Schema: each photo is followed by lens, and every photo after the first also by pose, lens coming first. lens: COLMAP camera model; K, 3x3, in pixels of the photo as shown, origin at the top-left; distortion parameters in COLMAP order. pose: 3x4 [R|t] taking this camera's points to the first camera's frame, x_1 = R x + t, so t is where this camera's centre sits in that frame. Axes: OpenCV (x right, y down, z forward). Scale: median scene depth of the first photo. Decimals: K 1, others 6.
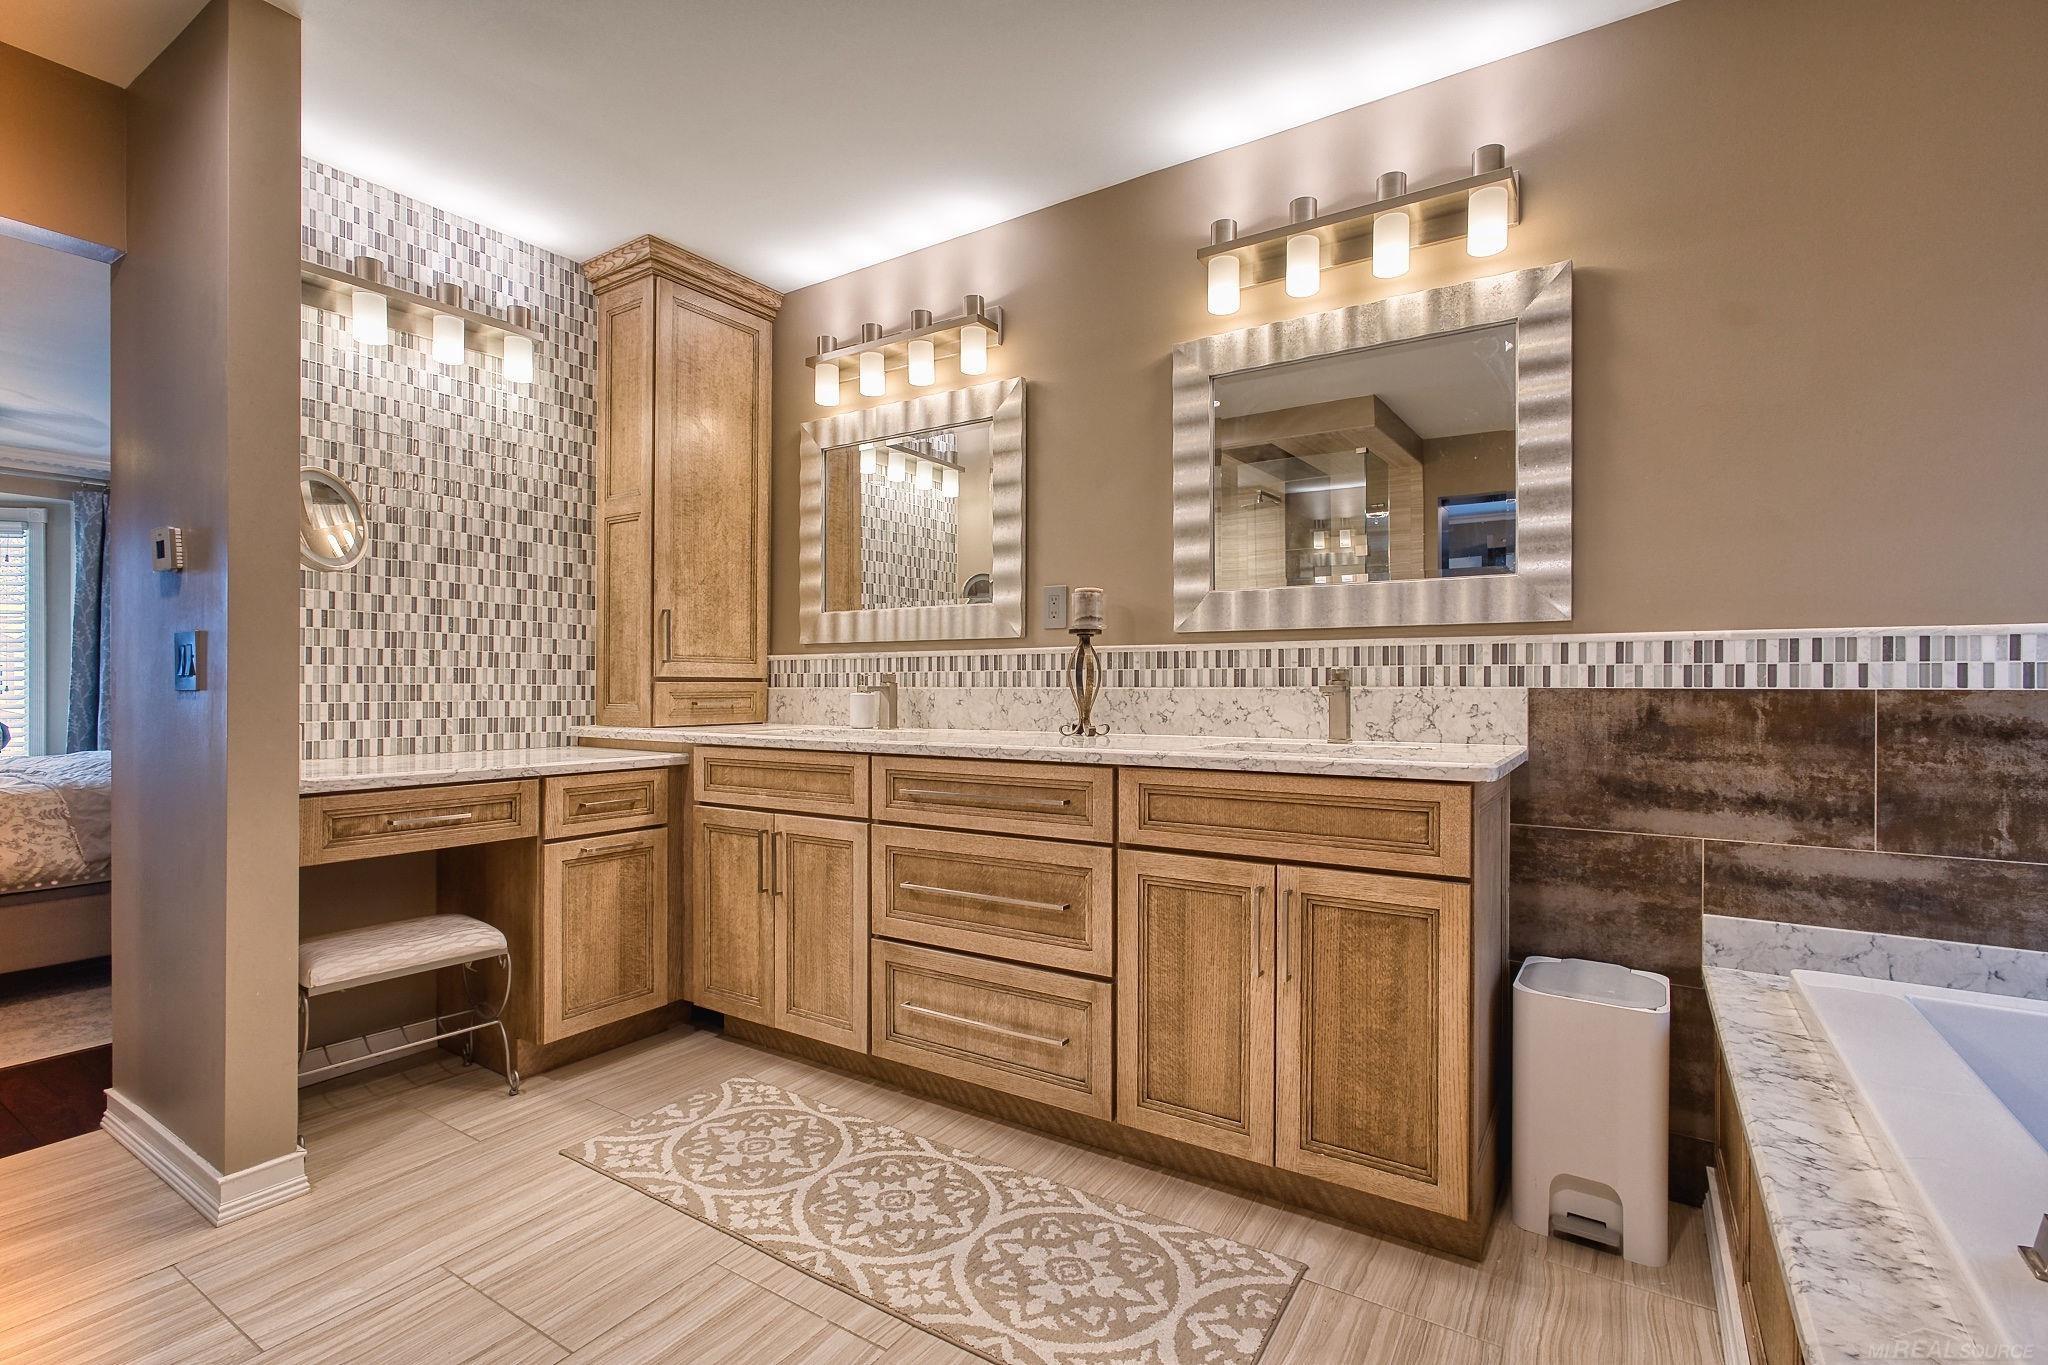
lens RADIAL K [[944.9, 0, 1024.0], [0, 944.9, 682.5], [0, 0, 1]] dist [-0.010433, 0.000242]
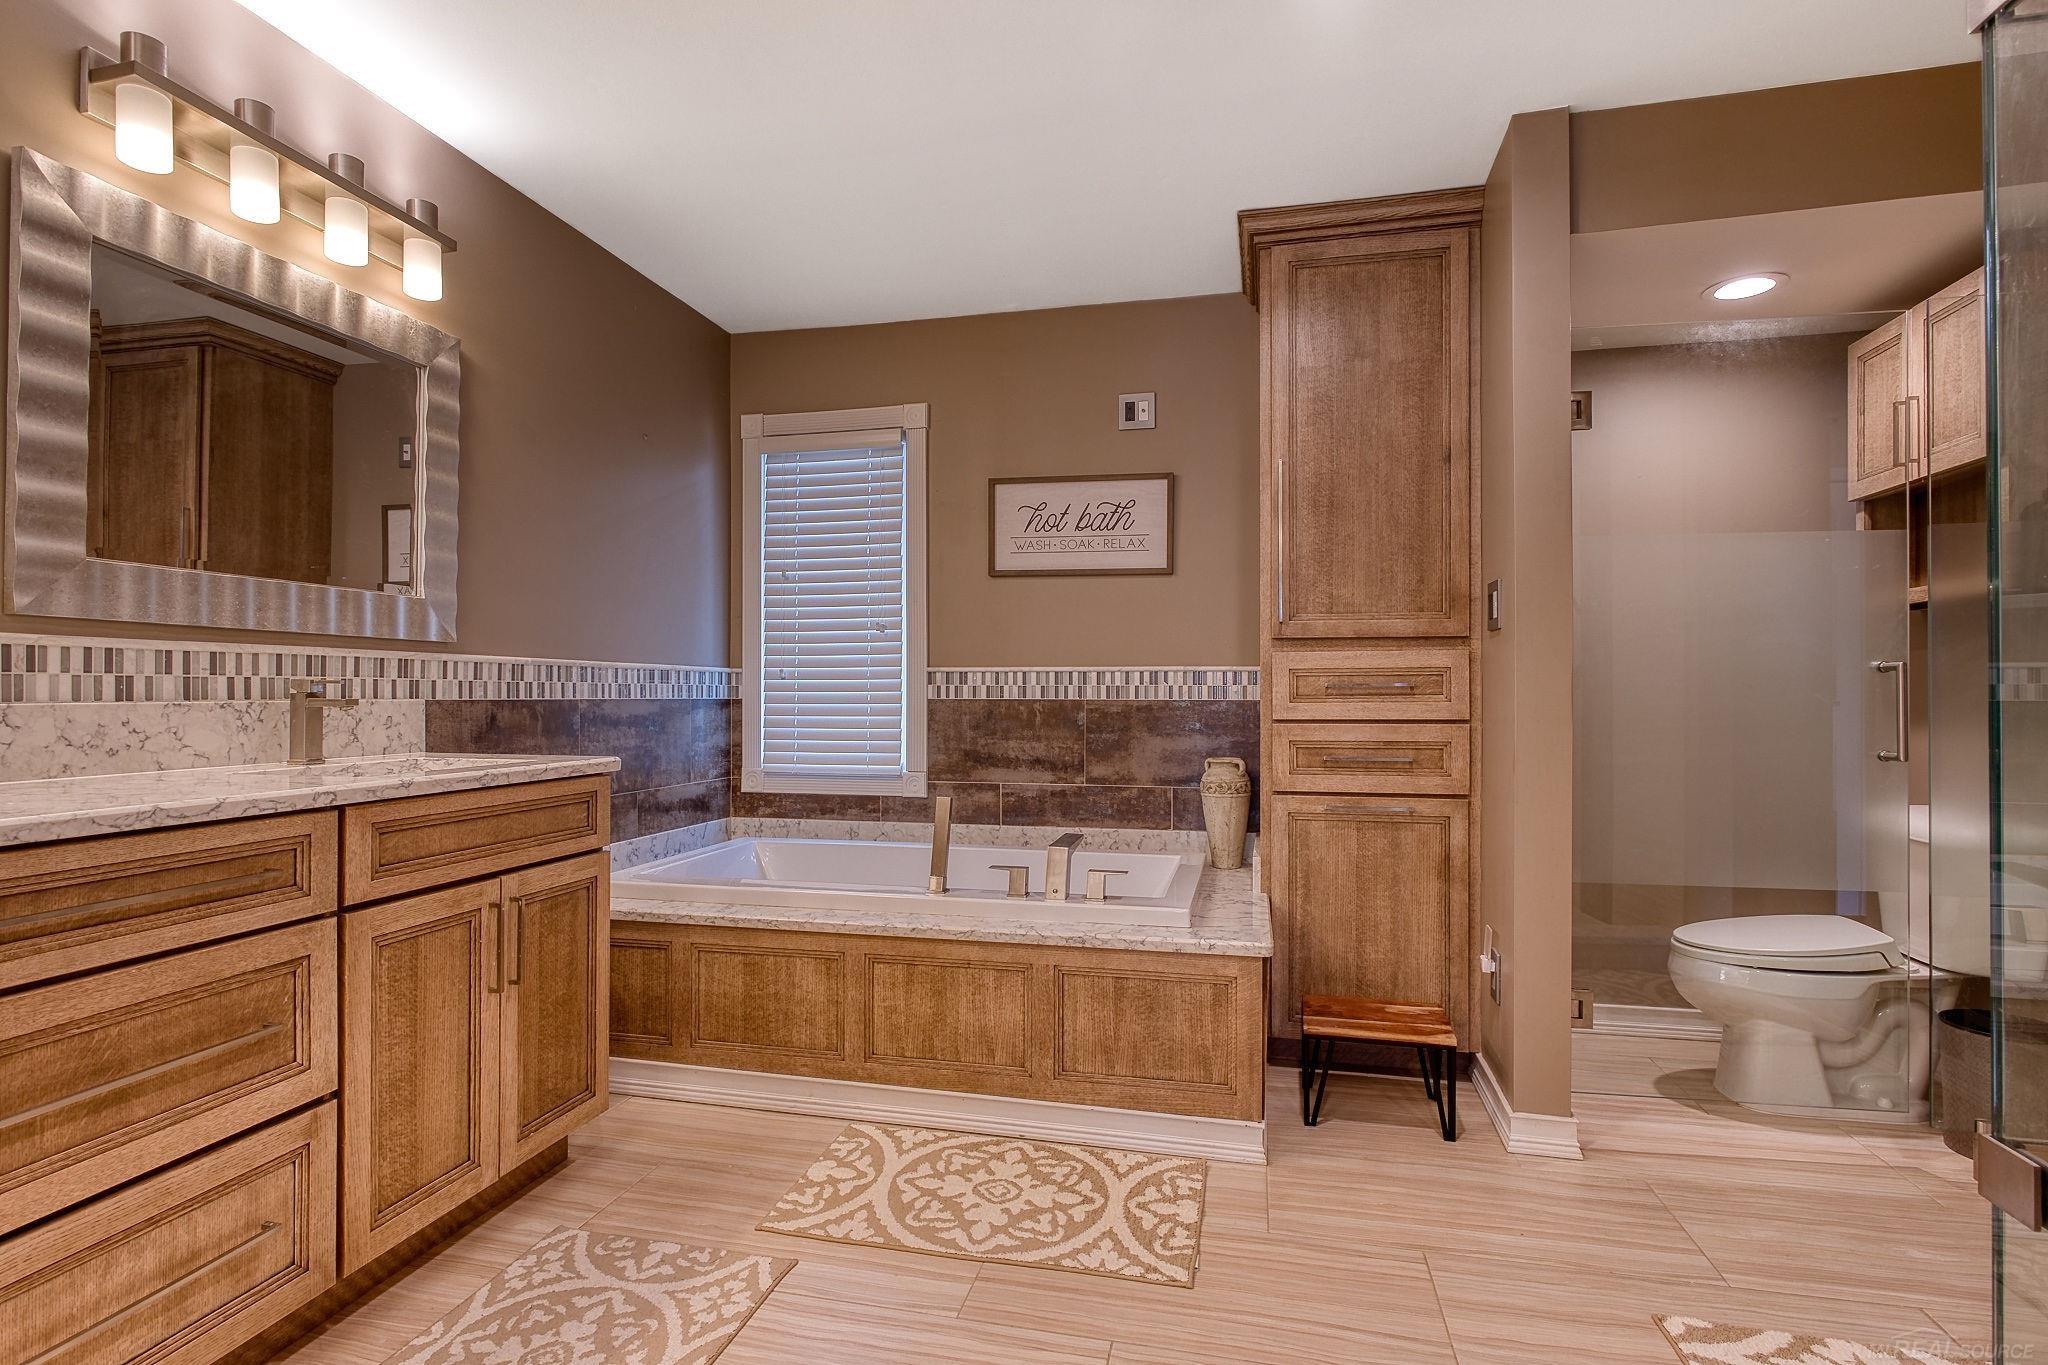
lens RADIAL K [[993.5, 0, 1024.0], [0, 993.5, 682.5], [0, 0, 1]] dist [-0.001627, -0.000144]
pose [[-0.334833, 0.010404, 0.942220, -0.823348], [-0.002324, 0.999927, -0.011867, -0.002656], [-0.942275, -0.006164, -0.334784, 0.740203]]
